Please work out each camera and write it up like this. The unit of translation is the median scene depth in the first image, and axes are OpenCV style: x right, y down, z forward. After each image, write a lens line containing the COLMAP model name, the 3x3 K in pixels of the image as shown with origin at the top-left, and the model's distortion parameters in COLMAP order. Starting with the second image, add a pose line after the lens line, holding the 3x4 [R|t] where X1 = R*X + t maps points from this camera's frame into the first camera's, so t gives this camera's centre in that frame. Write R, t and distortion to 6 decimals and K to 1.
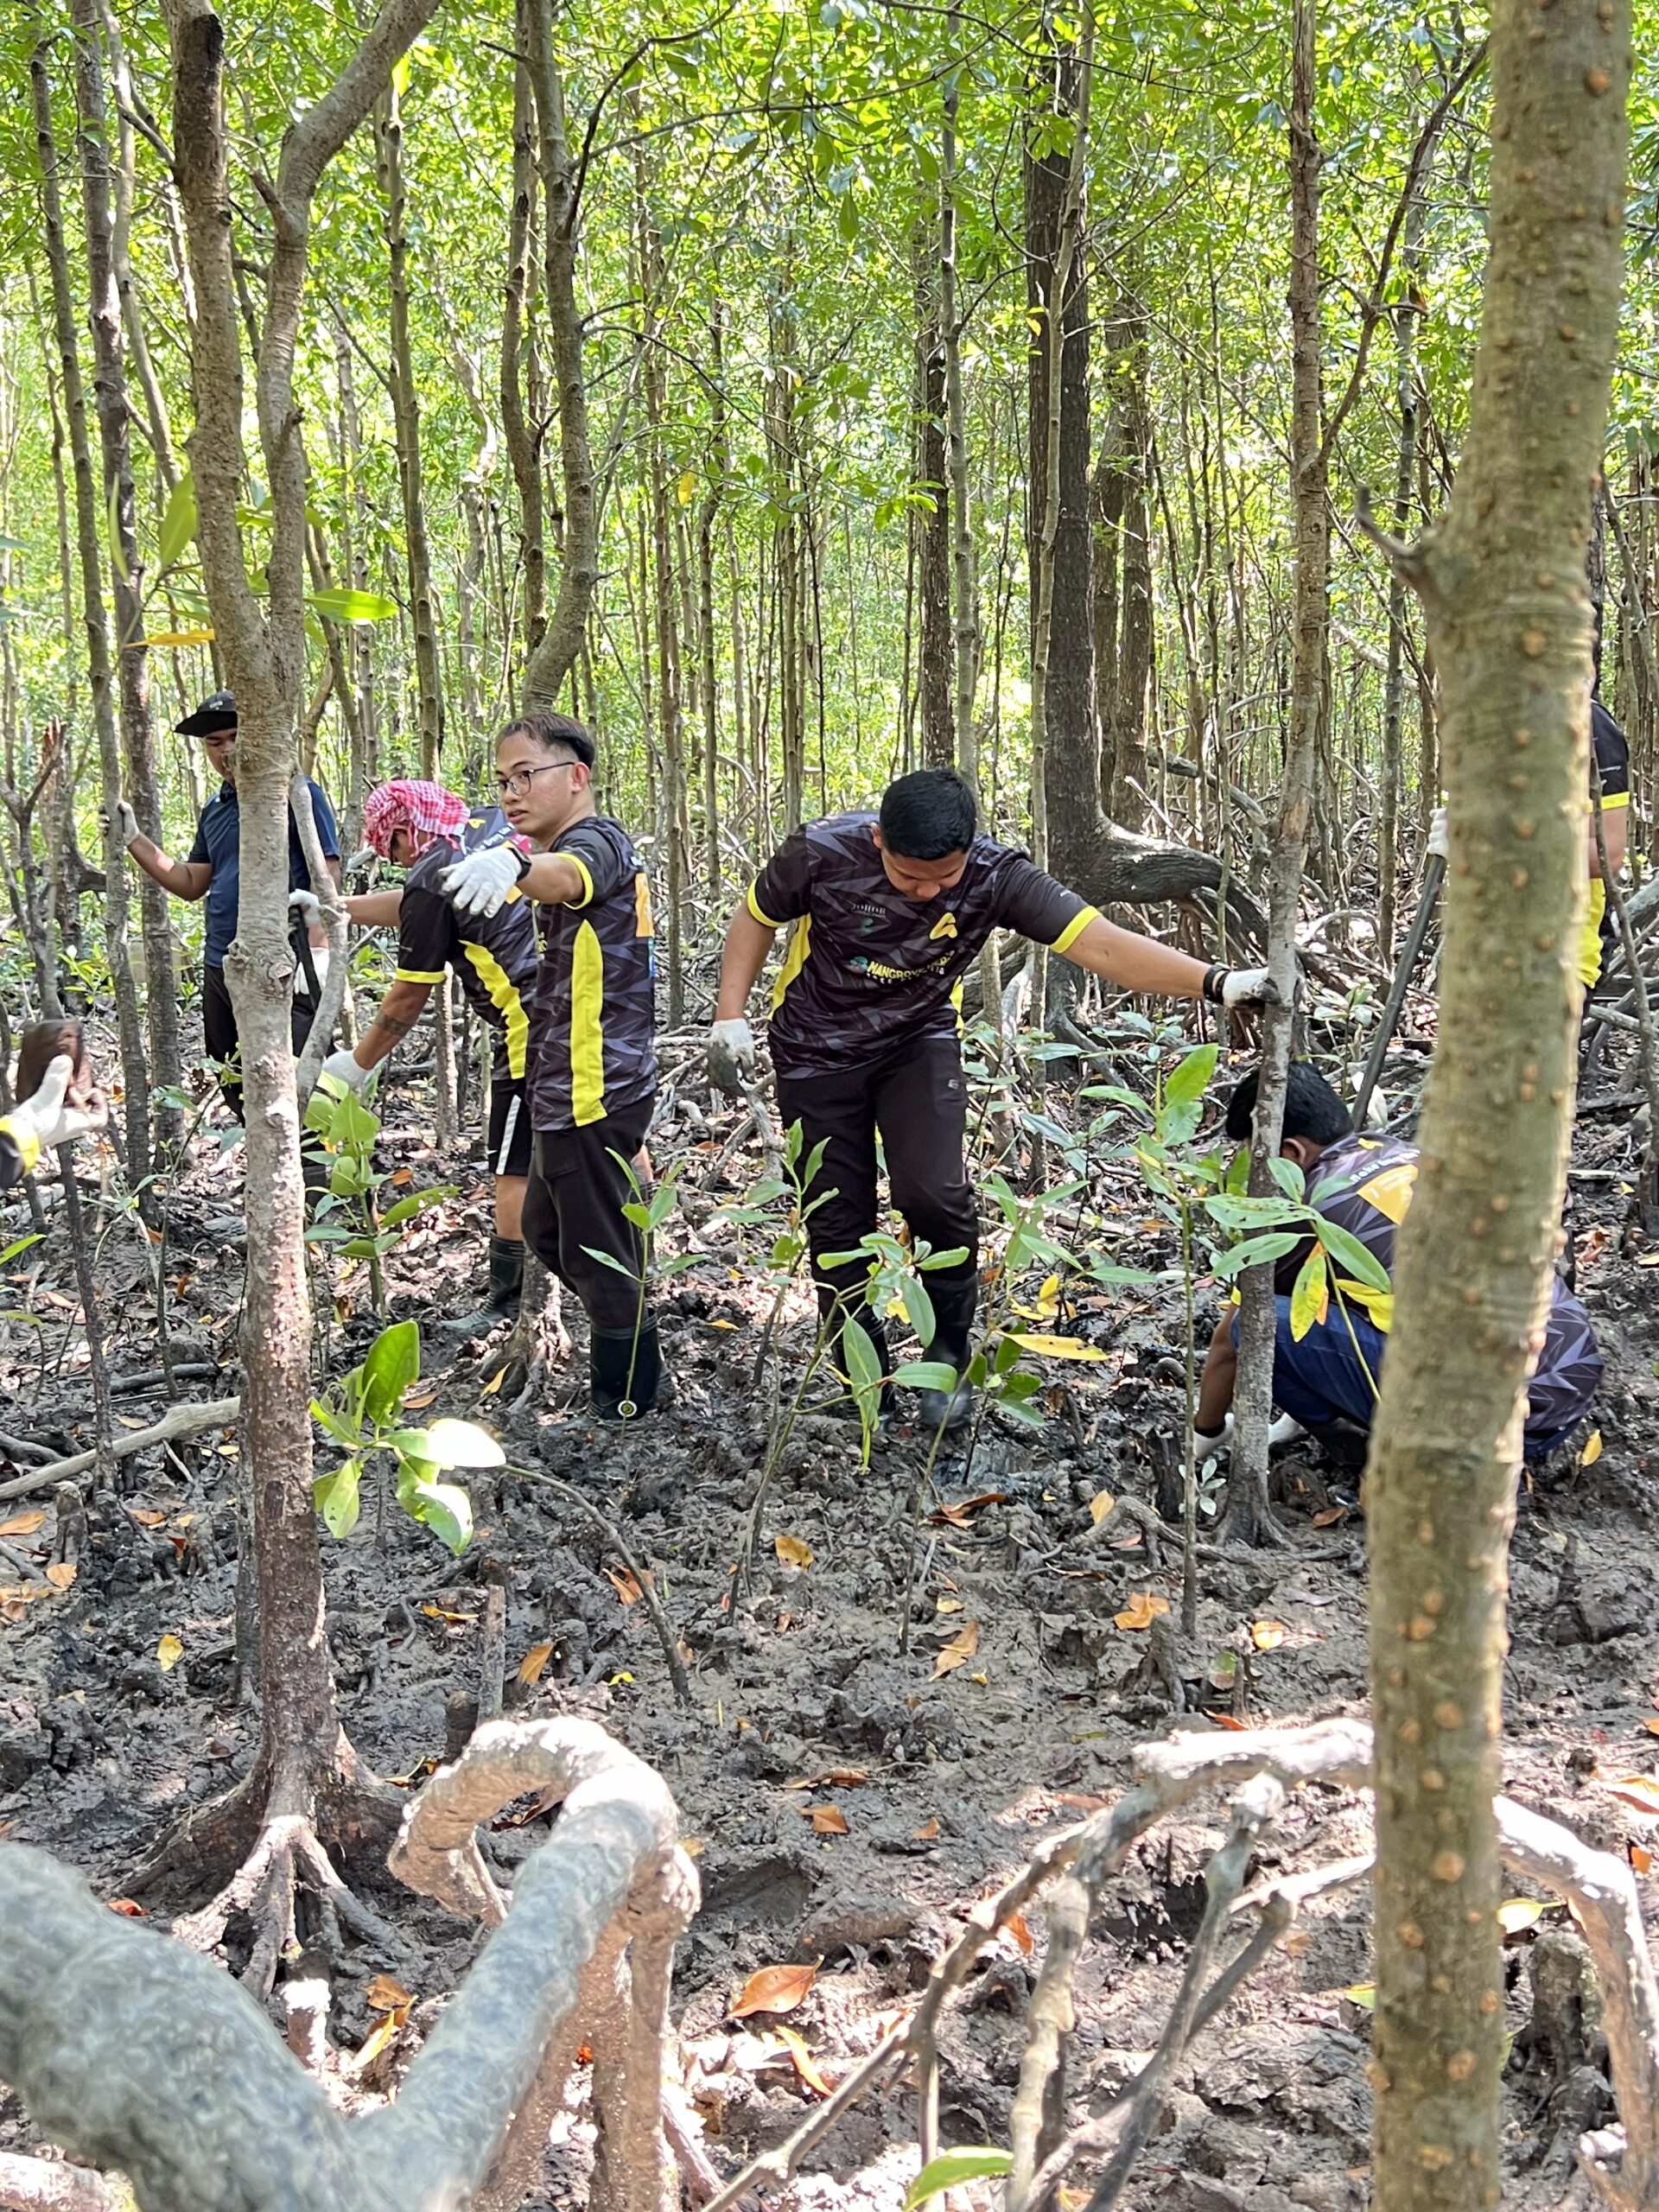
lens RADIAL K [[2324.7, 0, 841.7], [0, 2324.7, 1133.0], [0, 0, 1]] dist [0.131224, -0.360392]
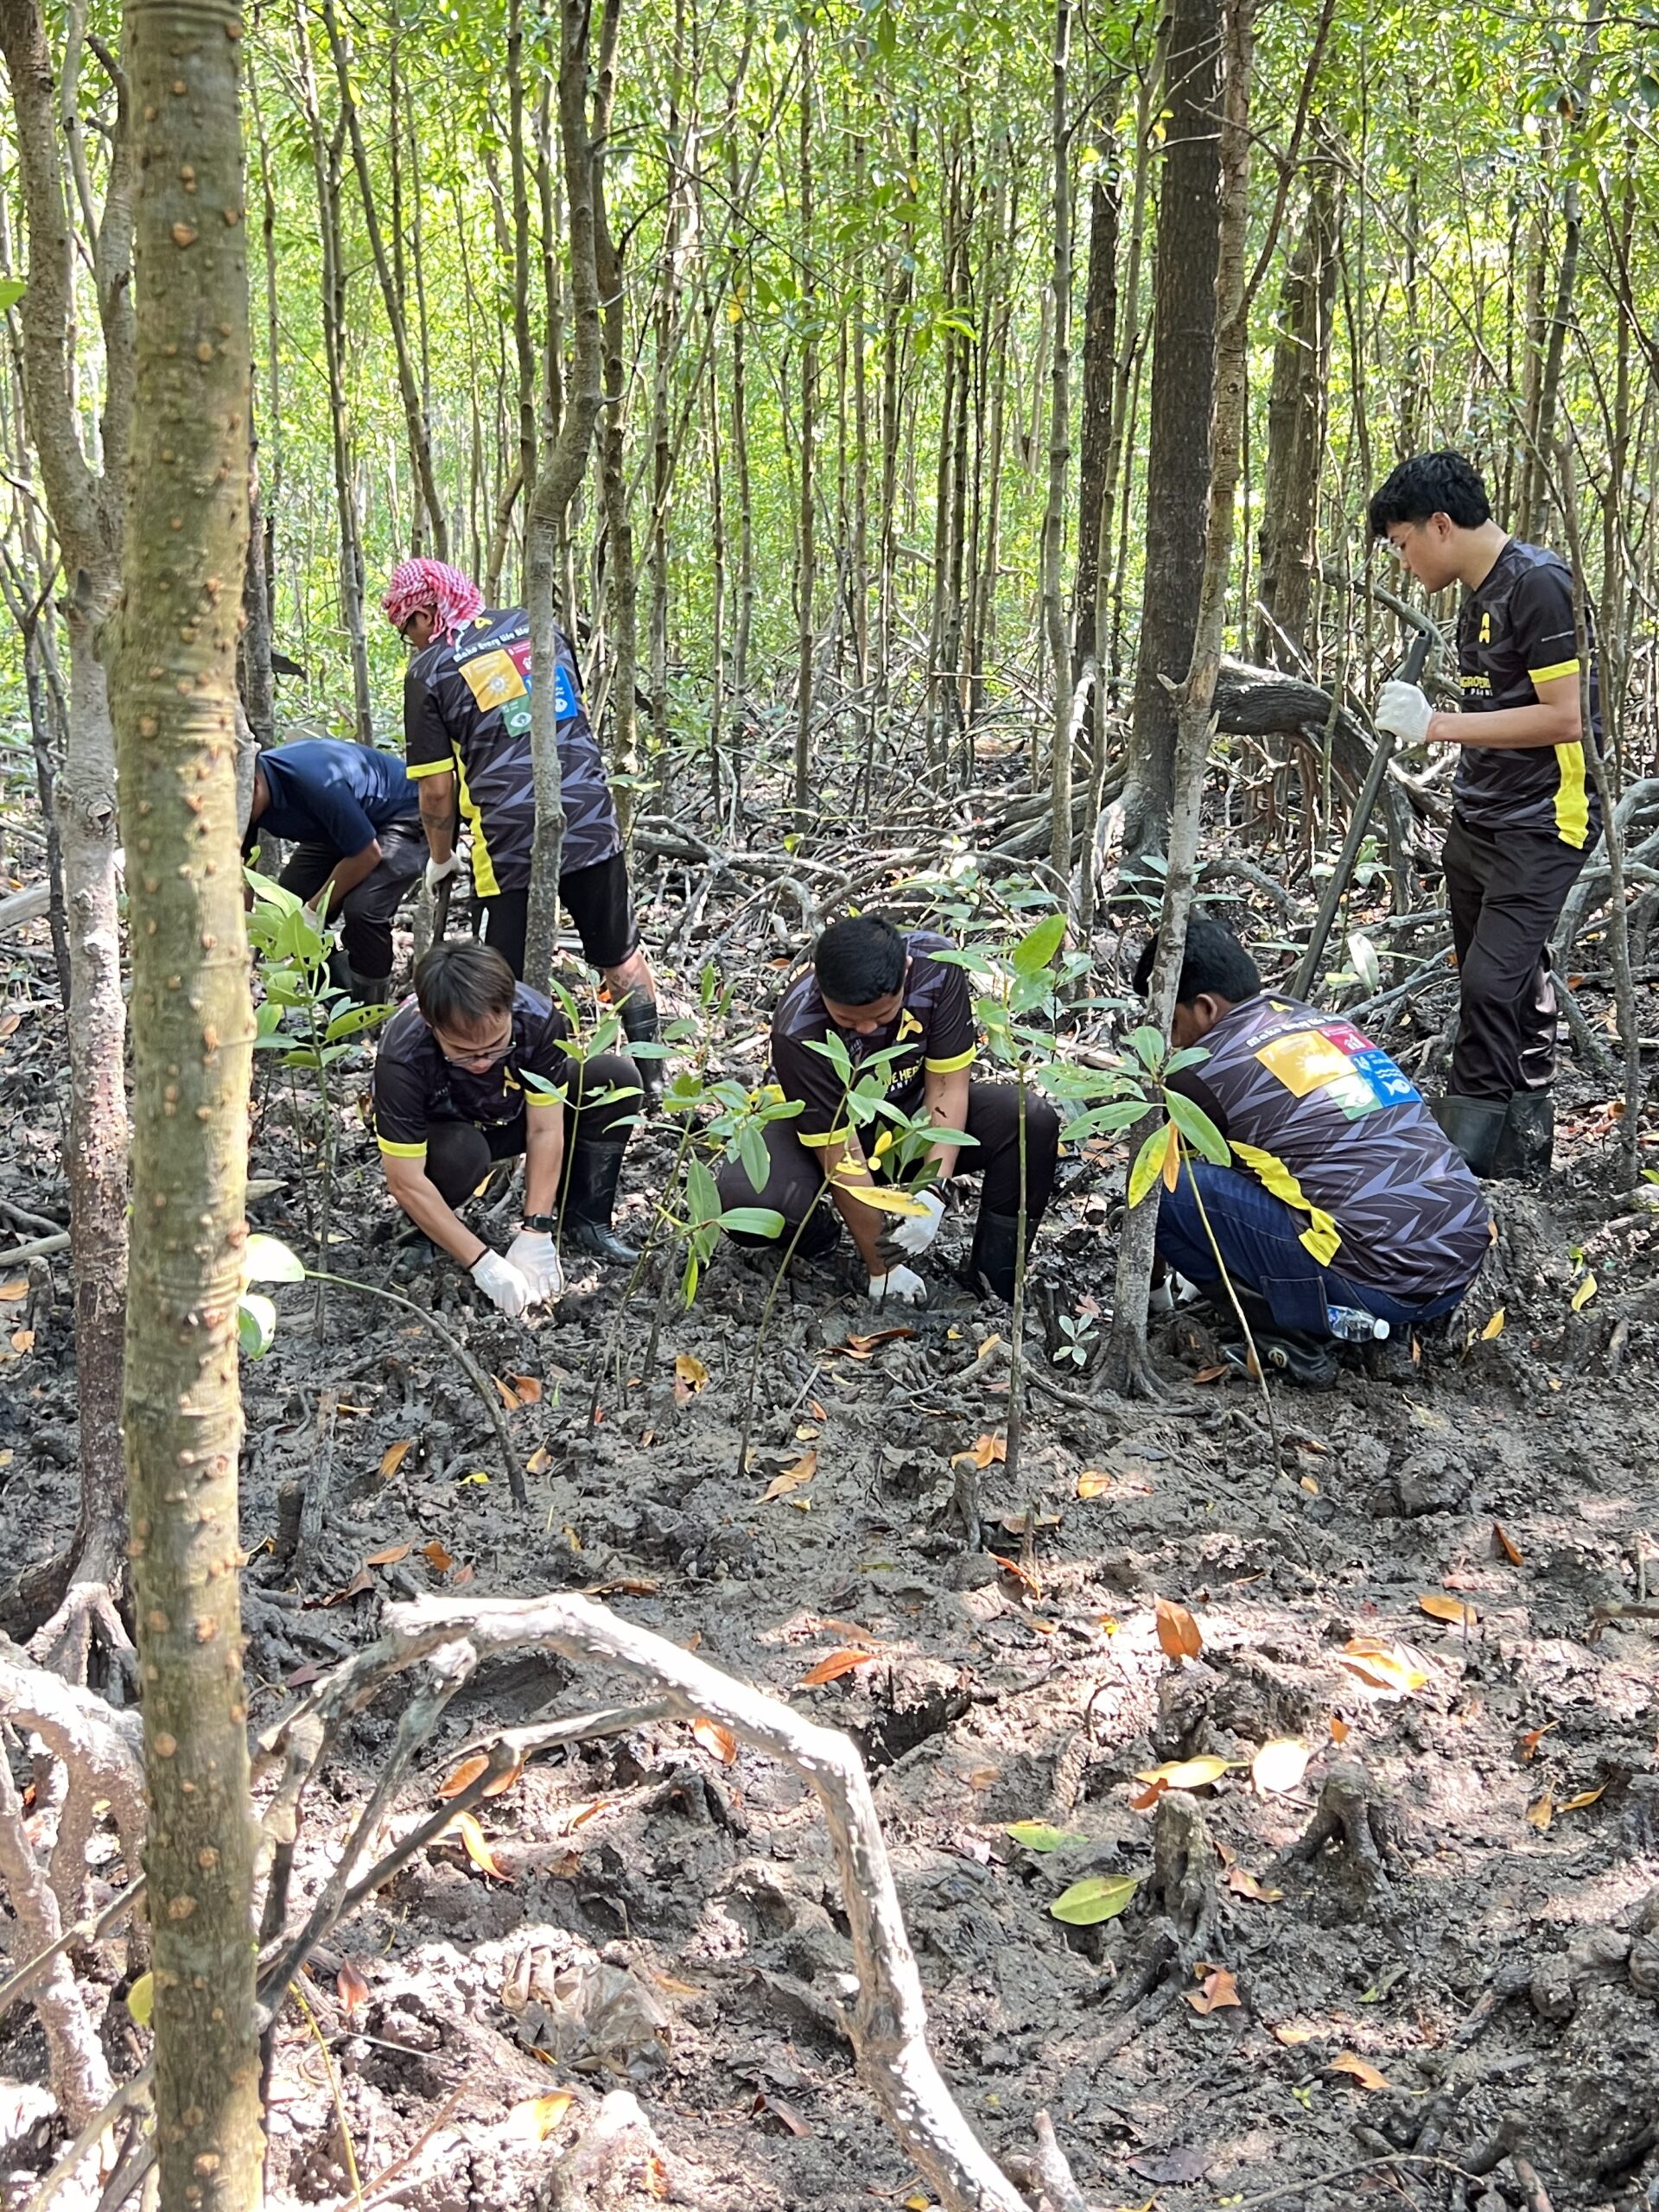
lens RADIAL K [[2325.9, 0, 827.8], [0, 2325.9, 1120.6], [0, 0, 1]] dist [0.167656, -0.531886]
pose [[0.992112, 0.061731, -0.109101, 0.165812], [-0.052522, 0.994965, 0.085357, -0.028701], [0.113821, -0.078953, 0.990359, -0.028701]]
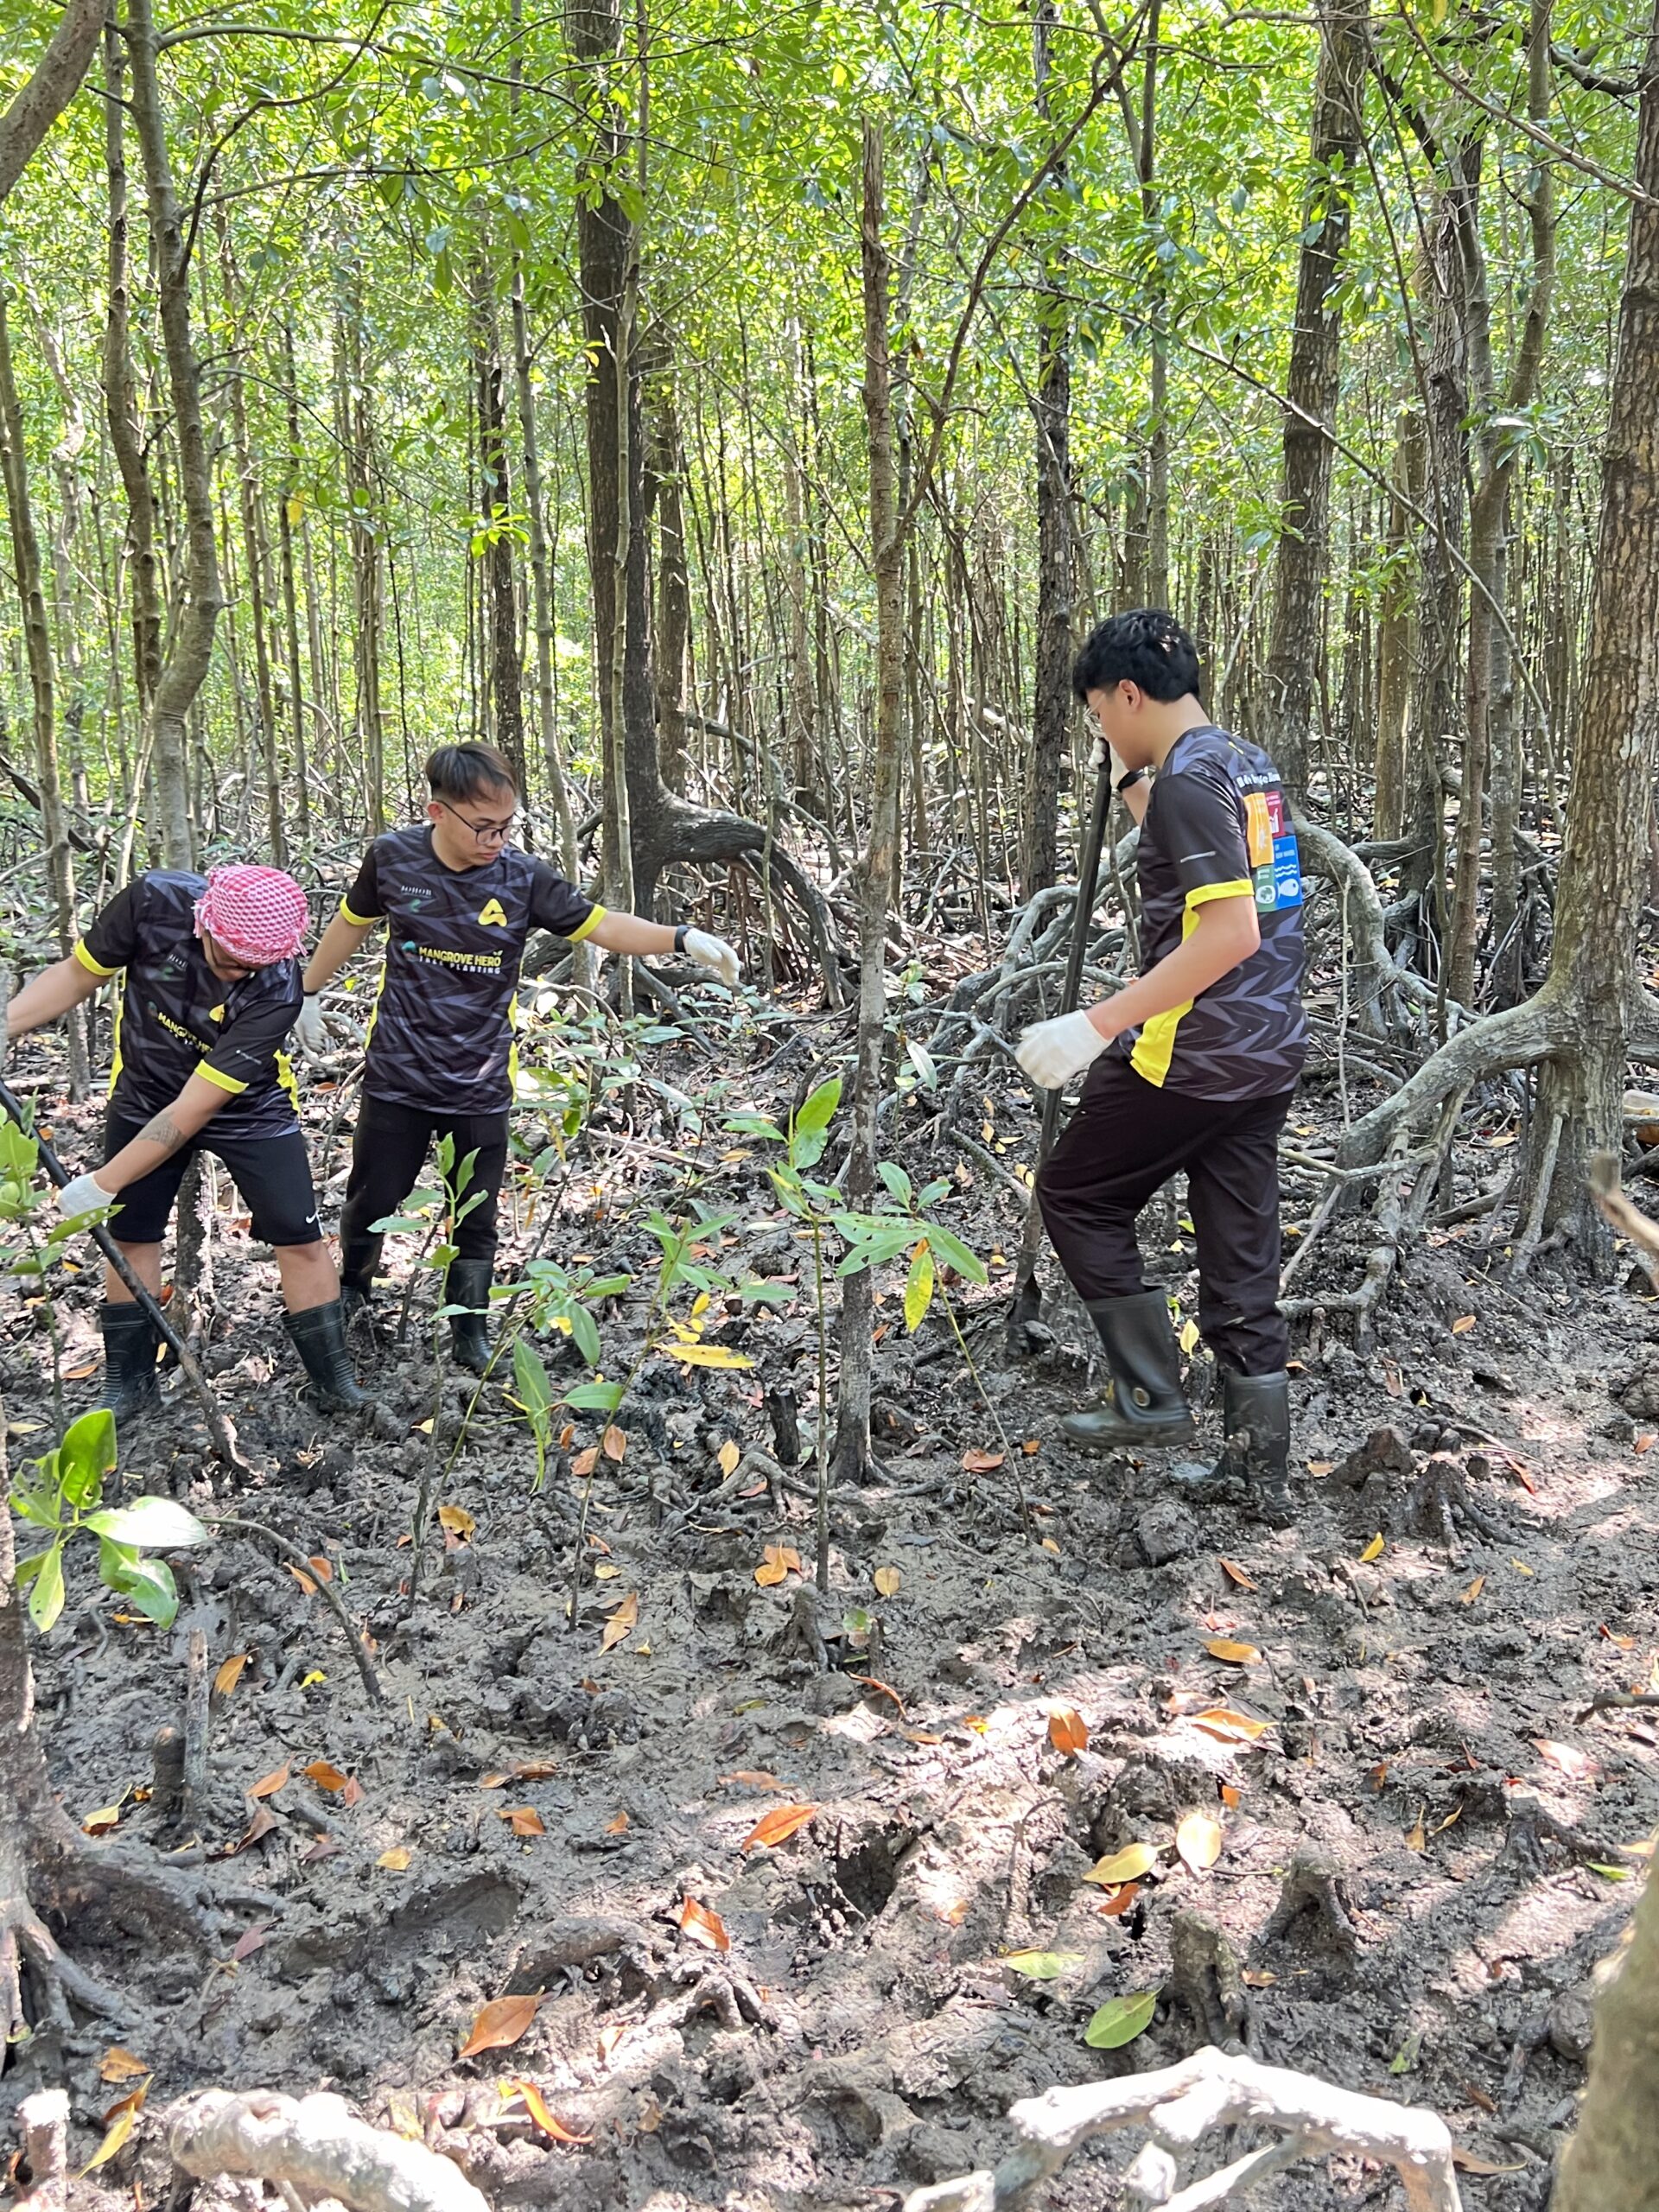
lens RADIAL K [[1917.5, 0, 799.9], [0, 1917.5, 1120.8], [0, 0, 1]] dist [0.024164, -0.019665]
pose [[0.979326, -0.035003, 0.199238, -0.040021], [0.021915, 0.997477, 0.067522, -0.076367], [-0.201099, -0.061759, 0.977622, 0.095654]]
